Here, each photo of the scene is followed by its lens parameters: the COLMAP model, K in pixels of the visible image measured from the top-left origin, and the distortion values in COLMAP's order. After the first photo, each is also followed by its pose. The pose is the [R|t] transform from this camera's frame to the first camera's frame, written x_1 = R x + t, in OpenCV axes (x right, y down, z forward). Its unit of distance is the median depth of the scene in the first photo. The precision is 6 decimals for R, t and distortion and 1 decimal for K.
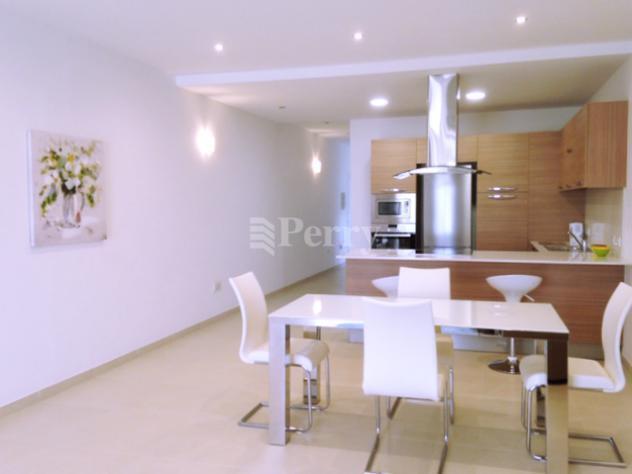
lens RADIAL K [[580.3, 0, 316.0], [0, 580.3, 234.6], [0, 0, 1]] dist [0.188905, -0.312816]
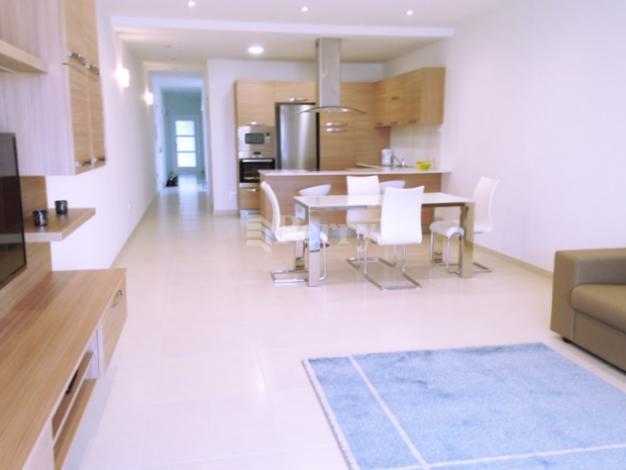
lens RADIAL K [[574.8, 0, 313.0], [0, 574.8, 232.7], [0, 0, 1]] dist [0.188905, -0.312816]
pose [[0.889664, -0.071159, 0.451037, -0.349132], [0.020688, 0.993050, 0.115865, 0.014051], [-0.456147, -0.093750, 0.884952, -0.166675]]
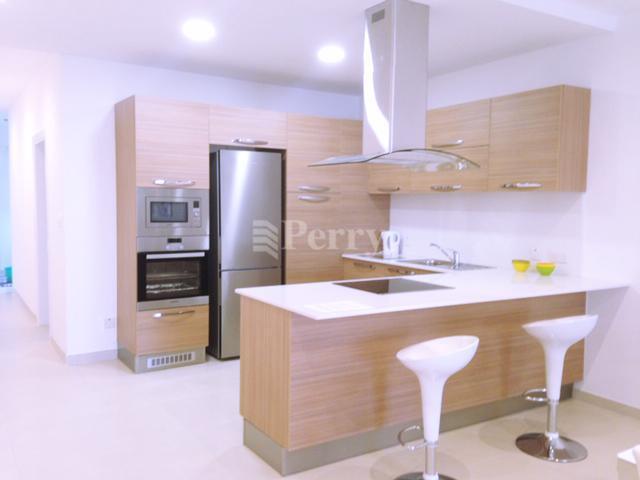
lens RADIAL K [[587.7, 0, 320.0], [0, 587.7, 237.6], [0, 0, 1]] dist [0.188905, -0.312816]
pose [[0.675285, -0.031434, 0.736887, -0.245793], [0.023153, 0.999502, 0.021418, -0.029593], [-0.737194, 0.002598, 0.675677, 0.481684]]
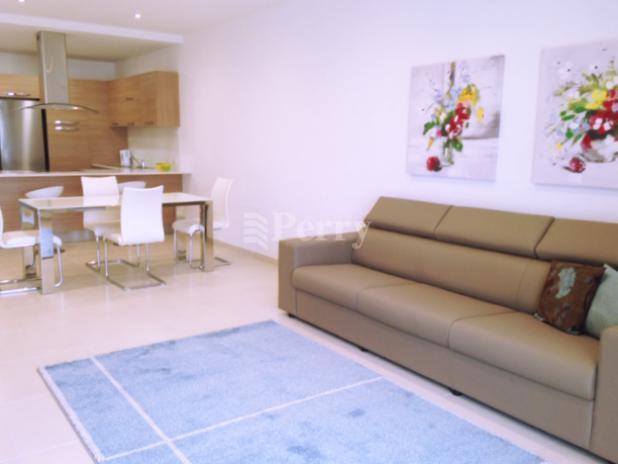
lens RADIAL K [[567.5, 0, 309.0], [0, 567.5, 229.7], [0, 0, 1]] dist [0.188905, -0.312816]
pose [[0.620063, -0.105944, 0.777366, -0.360136], [0.022504, 0.992835, 0.117359, 0.015863], [-0.784230, -0.055276, 0.618004, -0.190825]]
